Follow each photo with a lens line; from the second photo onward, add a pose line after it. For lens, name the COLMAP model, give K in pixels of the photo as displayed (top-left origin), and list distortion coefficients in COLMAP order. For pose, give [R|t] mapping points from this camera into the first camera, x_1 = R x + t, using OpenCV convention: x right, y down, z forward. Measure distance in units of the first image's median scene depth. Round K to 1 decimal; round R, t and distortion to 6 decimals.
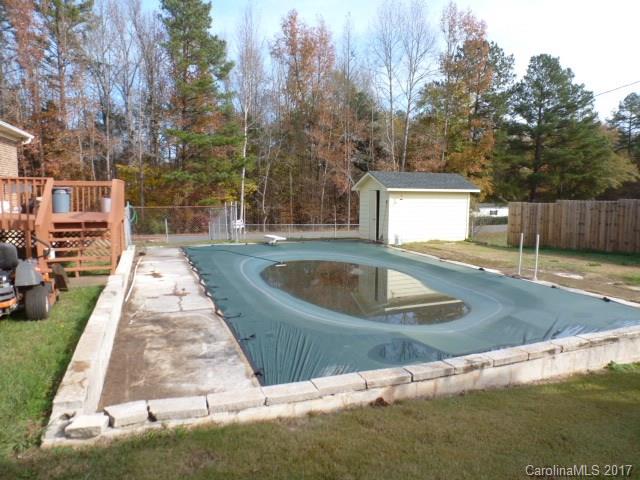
lens RADIAL K [[457.2, 0, 334.4], [0, 457.2, 234.6], [0, 0, 1]] dist [-0.058646, 0.017391]
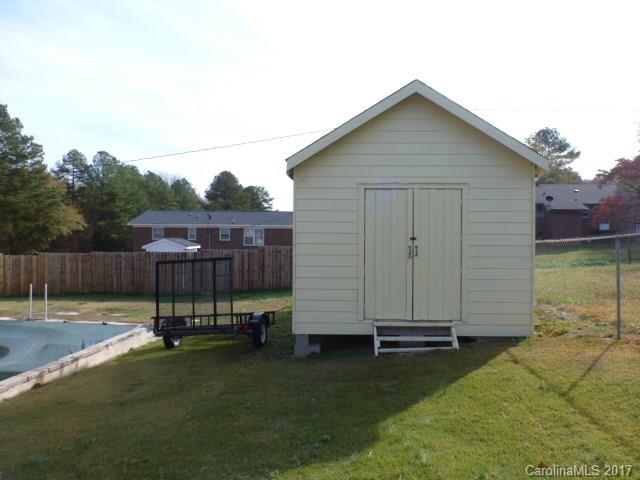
lens RADIAL K [[457.2, 0, 323.3], [0, 457.2, 244.4], [0, 0, 1]] dist [-0.058646, 0.017391]
pose [[0.453630, -0.008486, 0.891150, -0.085868], [0.073469, 0.996907, -0.027906, -0.005057], [-0.888157, 0.078130, 0.452850, -0.076339]]
